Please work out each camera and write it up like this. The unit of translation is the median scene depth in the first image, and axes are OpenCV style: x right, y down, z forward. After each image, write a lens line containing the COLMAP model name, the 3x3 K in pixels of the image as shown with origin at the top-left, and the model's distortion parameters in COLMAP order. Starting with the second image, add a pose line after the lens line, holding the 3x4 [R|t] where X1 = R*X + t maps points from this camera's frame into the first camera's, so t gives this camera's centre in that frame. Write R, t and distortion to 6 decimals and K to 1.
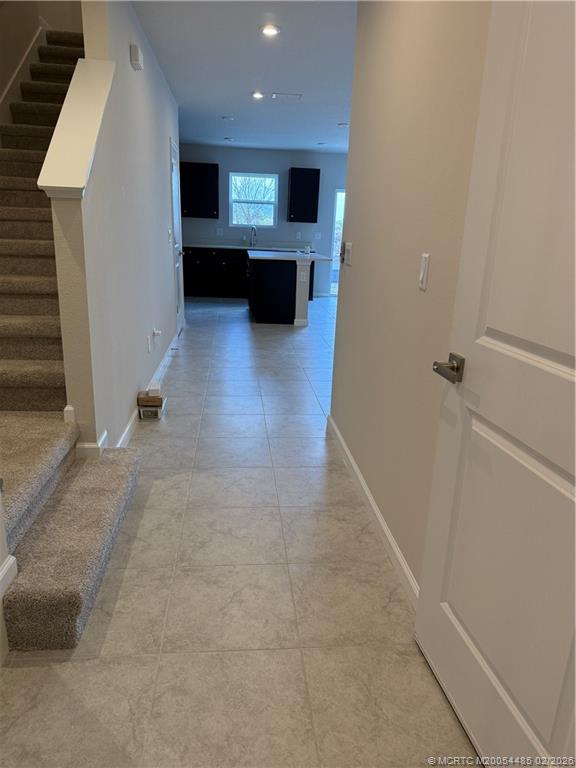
lens RADIAL K [[545.8, 0, 291.4], [0, 545.8, 388.9], [0, 0, 1]] dist [0.047431, -0.042510]
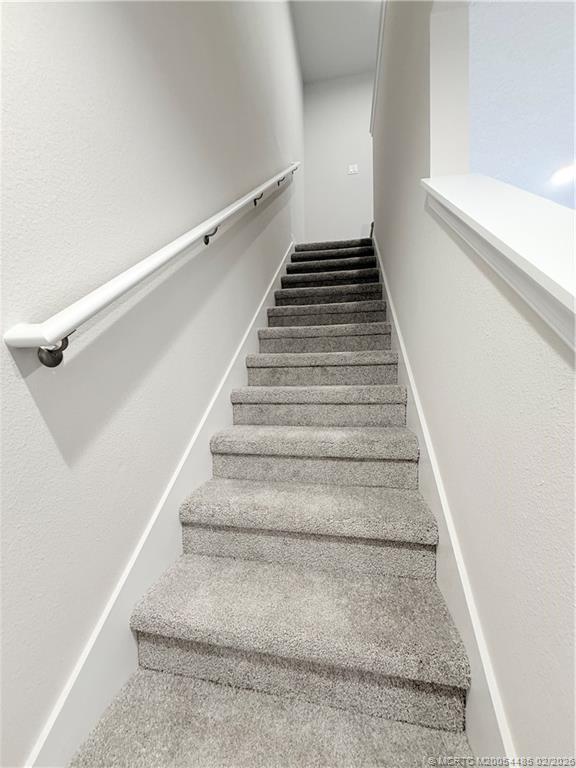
lens RADIAL K [[306.5, 0, 286.4], [0, 306.5, 384.9], [0, 0, 1]] dist [-0.001114, 0.000293]
pose [[0.958837, -0.033189, -0.282011, -0.376154], [-0.035929, 0.970984, -0.236430, -0.222738], [0.281675, 0.236830, 0.929823, 0.564823]]
